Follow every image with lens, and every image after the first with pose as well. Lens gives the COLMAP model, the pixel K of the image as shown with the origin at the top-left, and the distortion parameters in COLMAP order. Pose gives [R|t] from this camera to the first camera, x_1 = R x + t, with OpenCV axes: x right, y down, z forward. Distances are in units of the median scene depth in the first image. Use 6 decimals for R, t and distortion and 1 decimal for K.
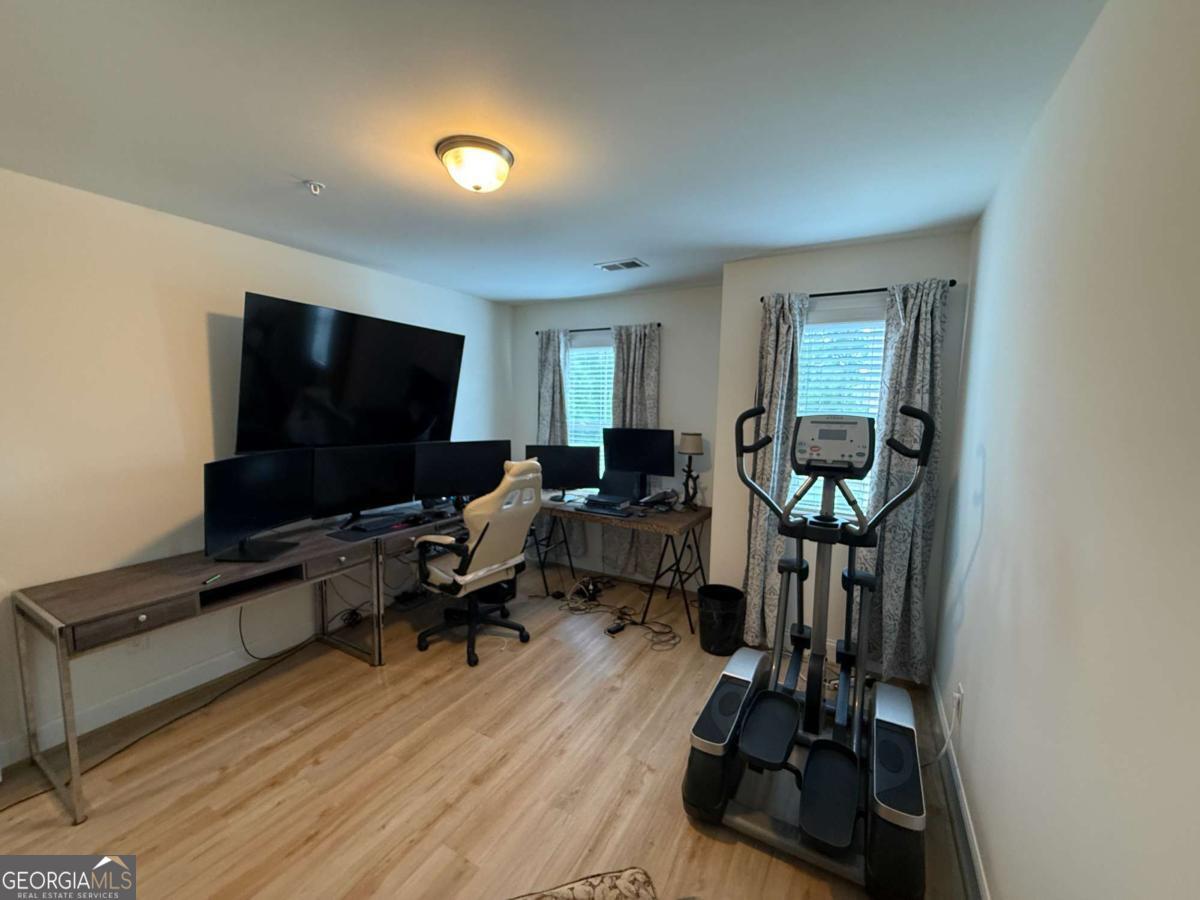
lens RADIAL K [[481.1, 0, 596.2], [0, 481.1, 453.5], [0, 0, 1]] dist [0.000849, 0.000388]
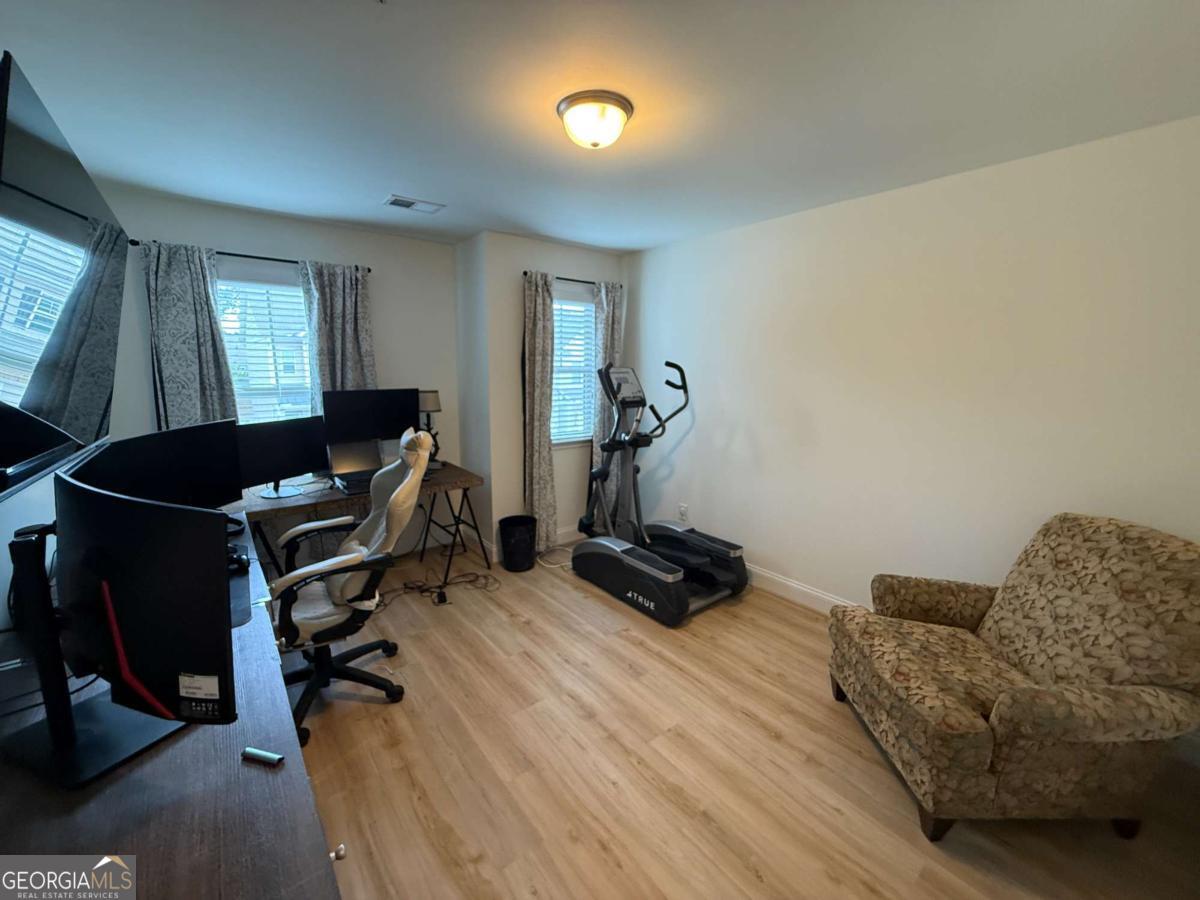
lens RADIAL K [[481.1, 0, 599.2], [0, 481.1, 451.1], [0, 0, 1]] dist [0.000849, 0.000388]
pose [[0.369628, -0.179196, 0.911737, -0.747444], [0.100458, 0.983183, 0.152512, -0.043630], [-0.923734, 0.035219, 0.381413, 0.368113]]
